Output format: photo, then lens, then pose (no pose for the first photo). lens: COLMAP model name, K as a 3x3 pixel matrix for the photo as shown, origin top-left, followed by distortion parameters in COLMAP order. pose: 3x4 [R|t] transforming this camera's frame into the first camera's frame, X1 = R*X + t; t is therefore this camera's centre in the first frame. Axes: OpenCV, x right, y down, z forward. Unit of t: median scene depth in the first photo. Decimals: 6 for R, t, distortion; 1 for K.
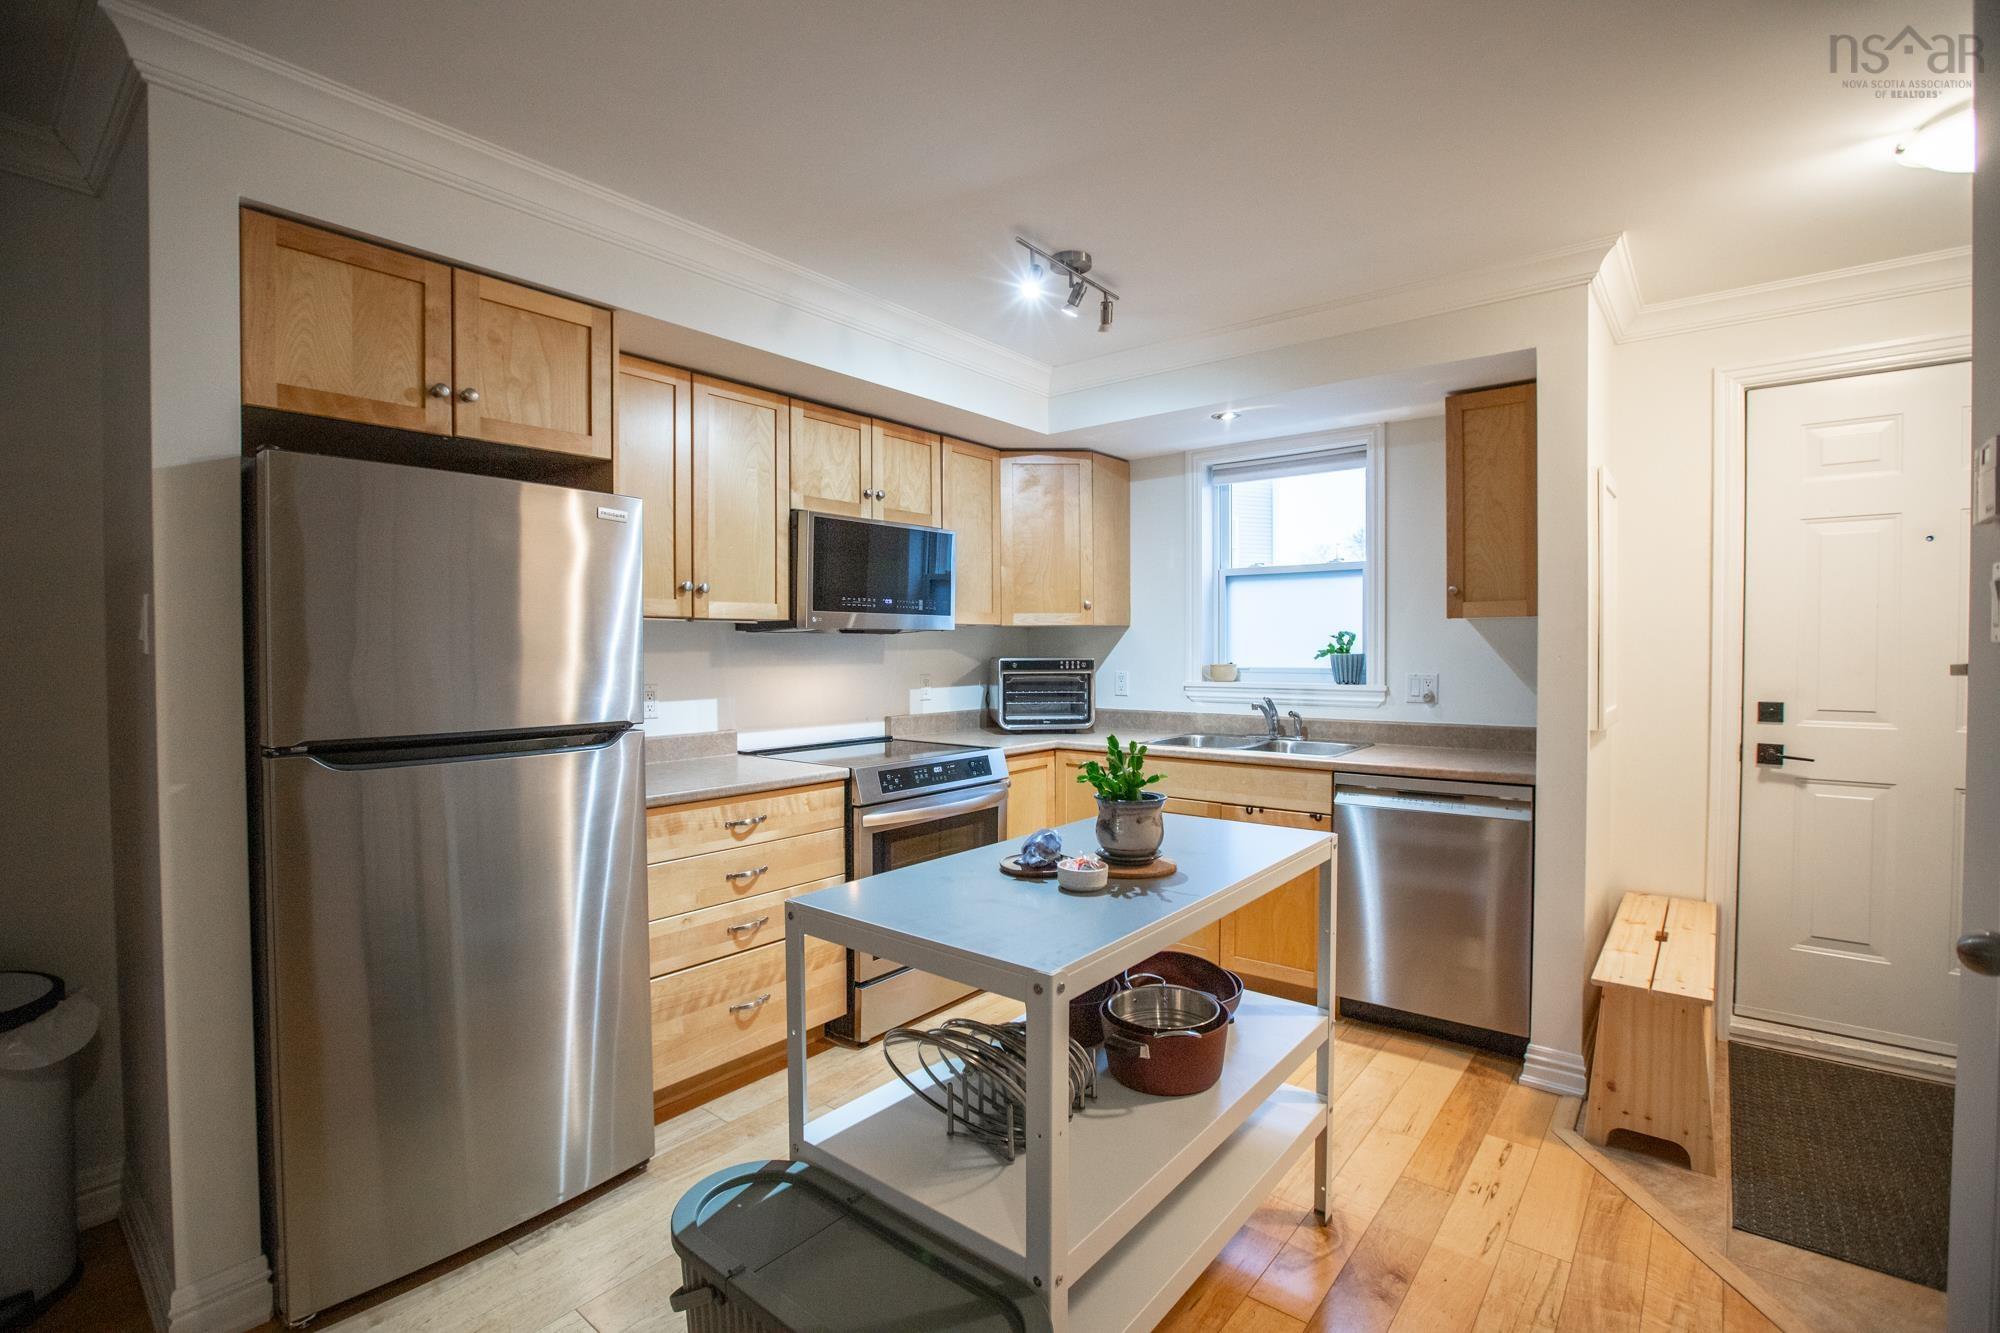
lens RADIAL K [[916.1, 0, 998.2], [0, 916.1, 657.5], [0, 0, 1]] dist [-0.037936, 0.002865]
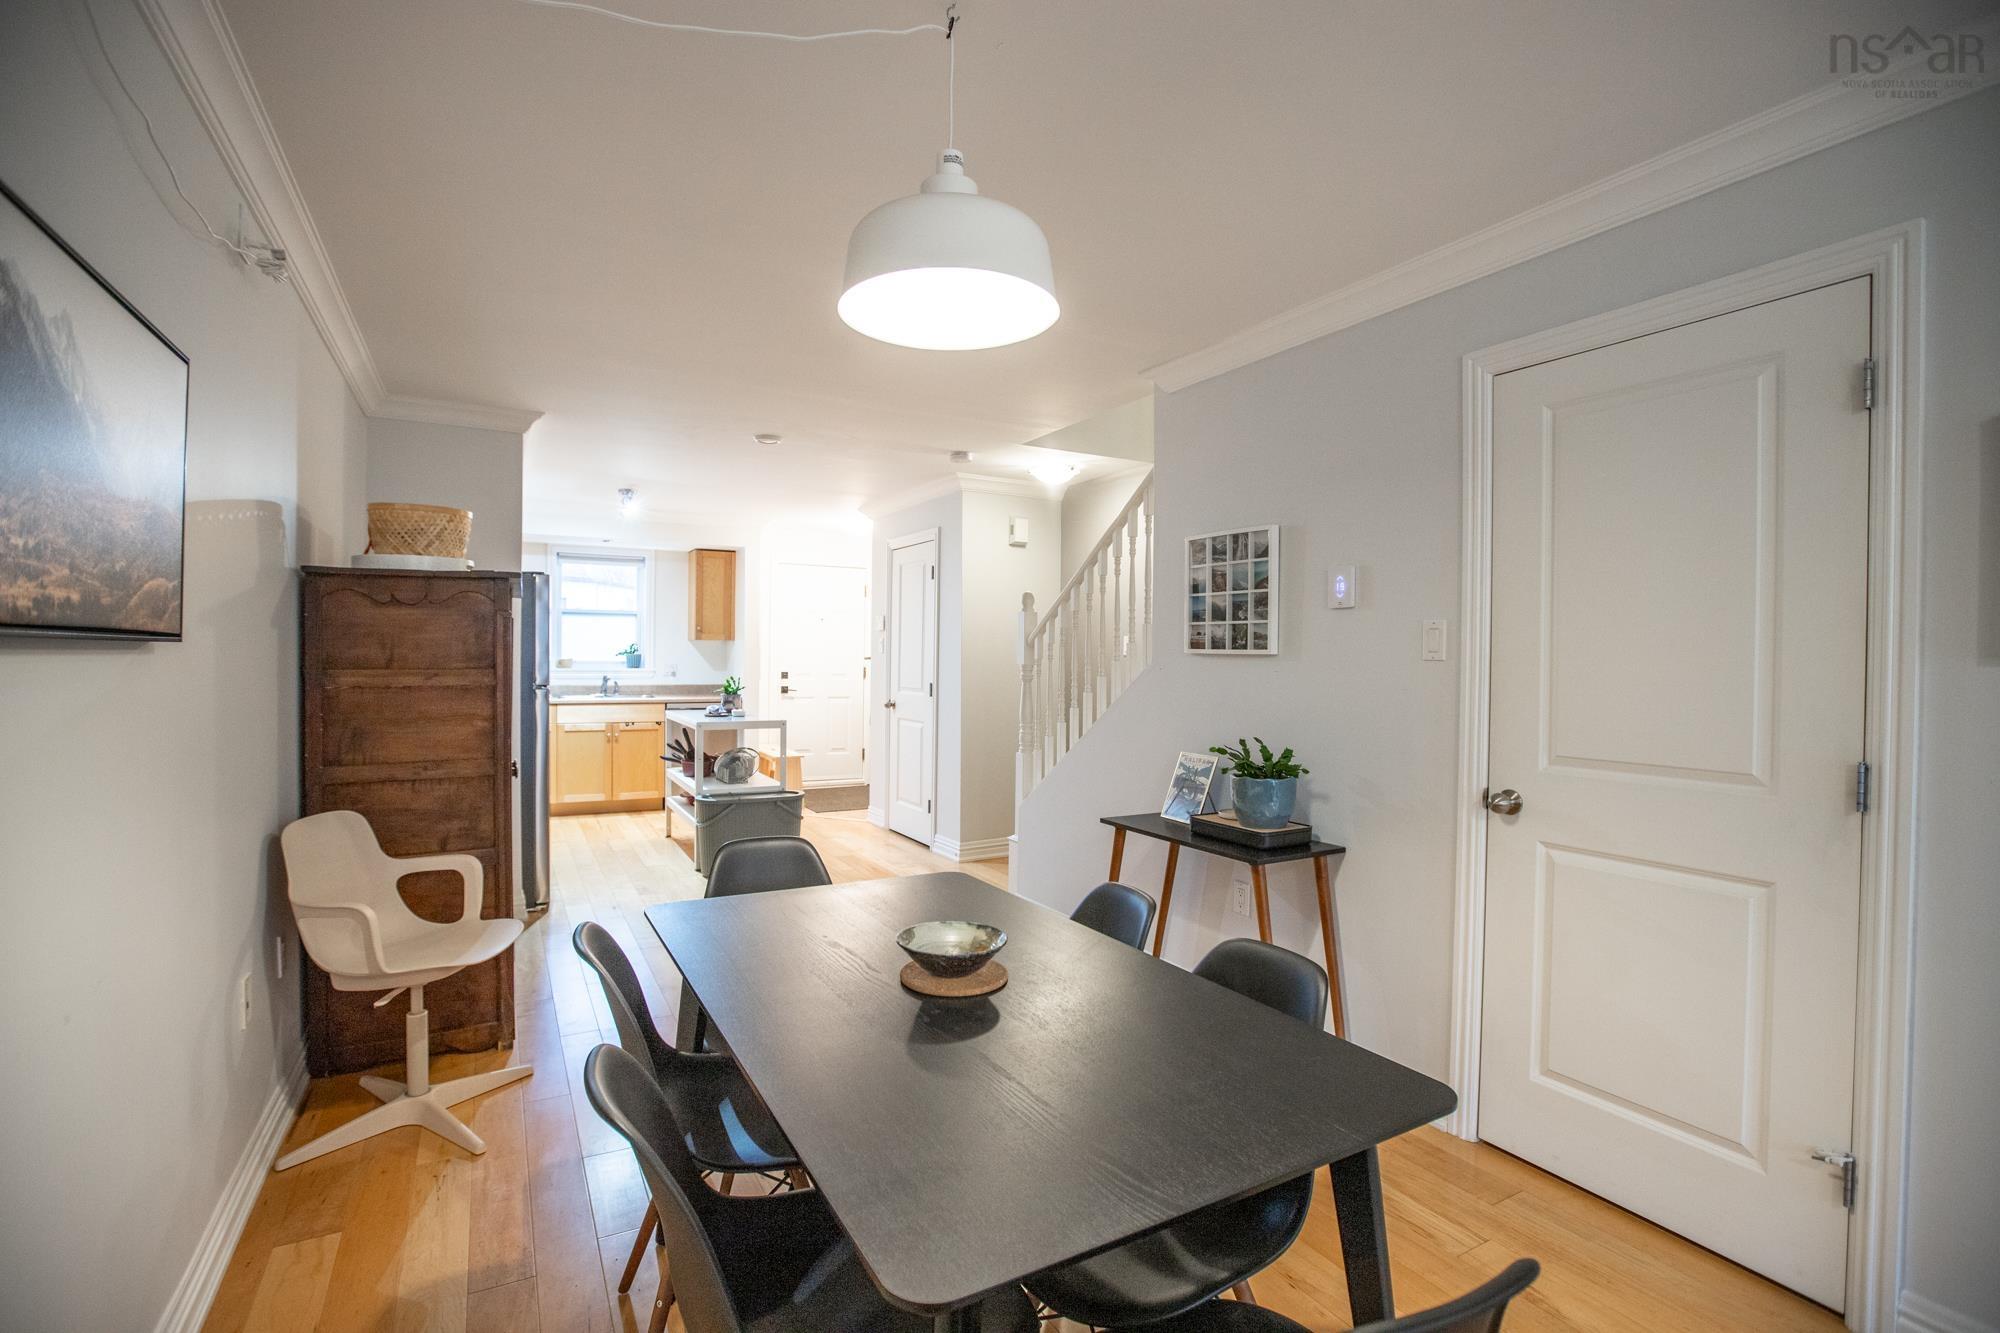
lens RADIAL K [[916.1, 0, 981.4], [0, 916.1, 663.0], [0, 0, 1]] dist [-0.037936, 0.002865]
pose [[0.385276, 0.001699, 0.922800, -1.375226], [-0.003141, 0.999995, -0.000530, 0.016927], [-0.922796, -0.002694, 0.385279, -0.628210]]
